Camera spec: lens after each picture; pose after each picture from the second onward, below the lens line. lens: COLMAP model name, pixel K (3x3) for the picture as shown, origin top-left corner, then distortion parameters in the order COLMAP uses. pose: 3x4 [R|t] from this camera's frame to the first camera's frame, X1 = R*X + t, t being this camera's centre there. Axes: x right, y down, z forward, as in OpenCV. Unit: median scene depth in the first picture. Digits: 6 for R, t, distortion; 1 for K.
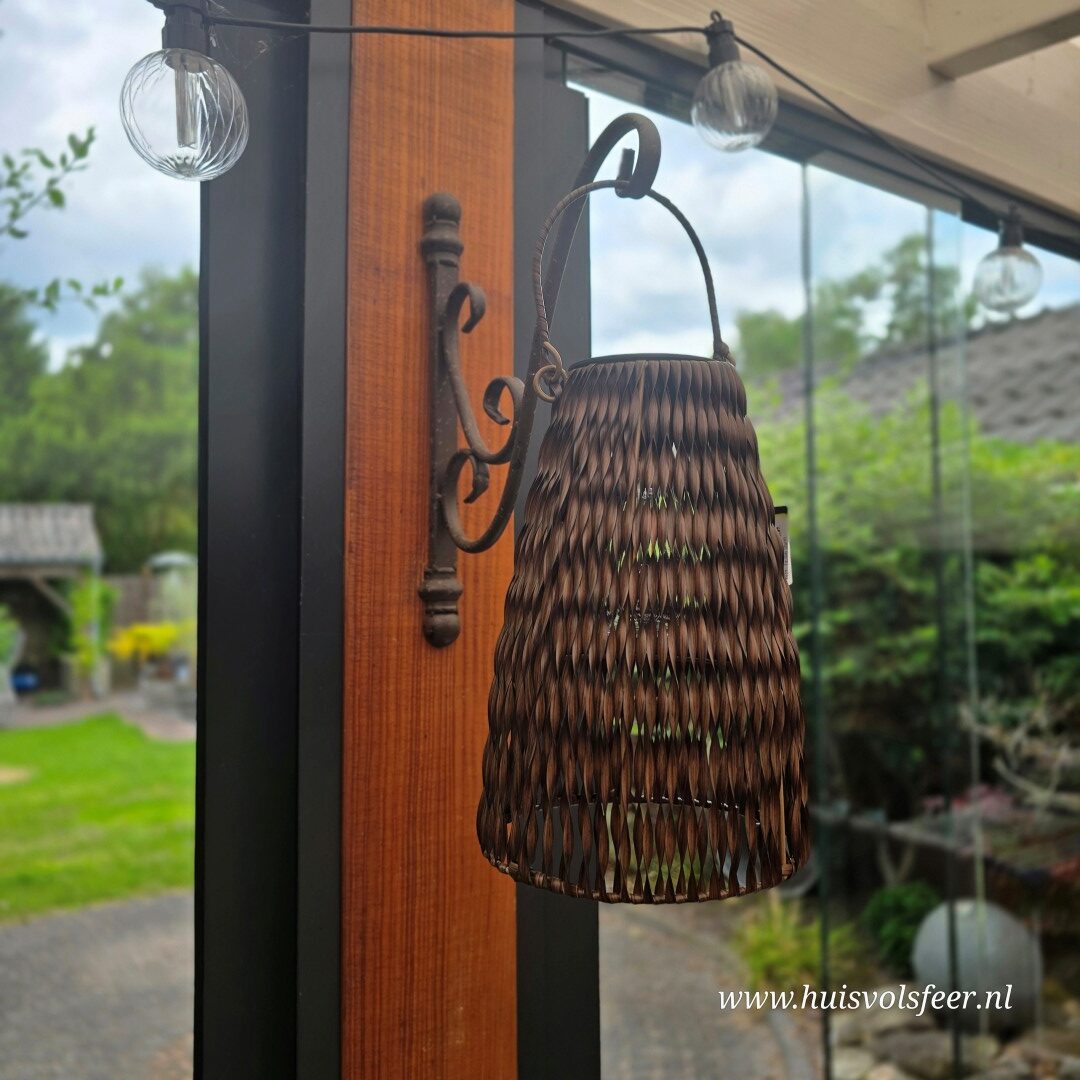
lens RADIAL K [[901.8, 0, 525.9], [0, 901.8, 541.3], [0, 0, 1]] dist [-0.006282, -0.024322]
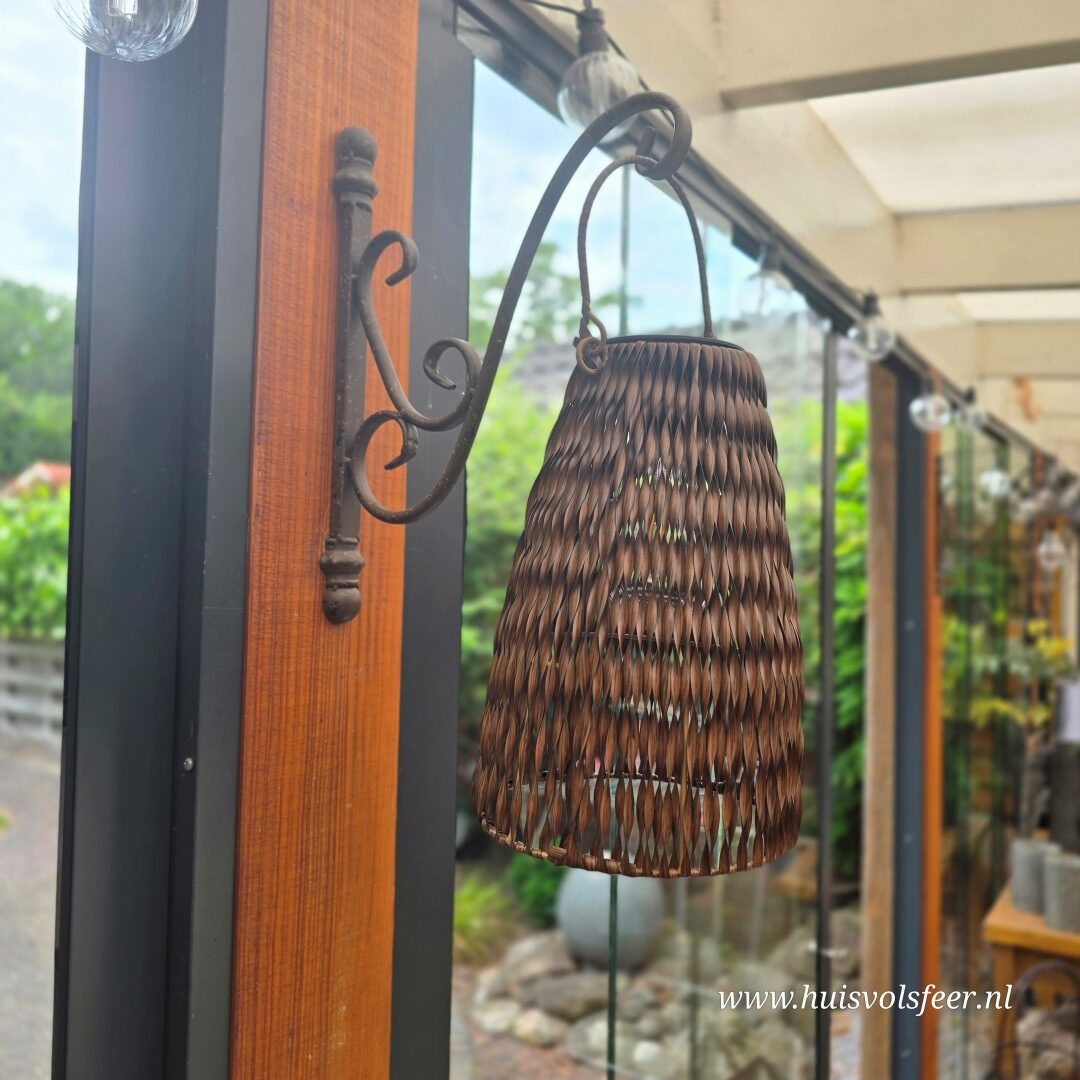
lens RADIAL K [[901.8, 0, 525.9], [0, 901.8, 541.3], [0, 0, 1]] dist [-0.006282, -0.024322]
pose [[0.938645, 0.041203, 0.342413, -0.241312], [-0.050419, 0.998565, 0.018053, 0.007296], [-0.341178, -0.034209, 0.939376, 0.074299]]
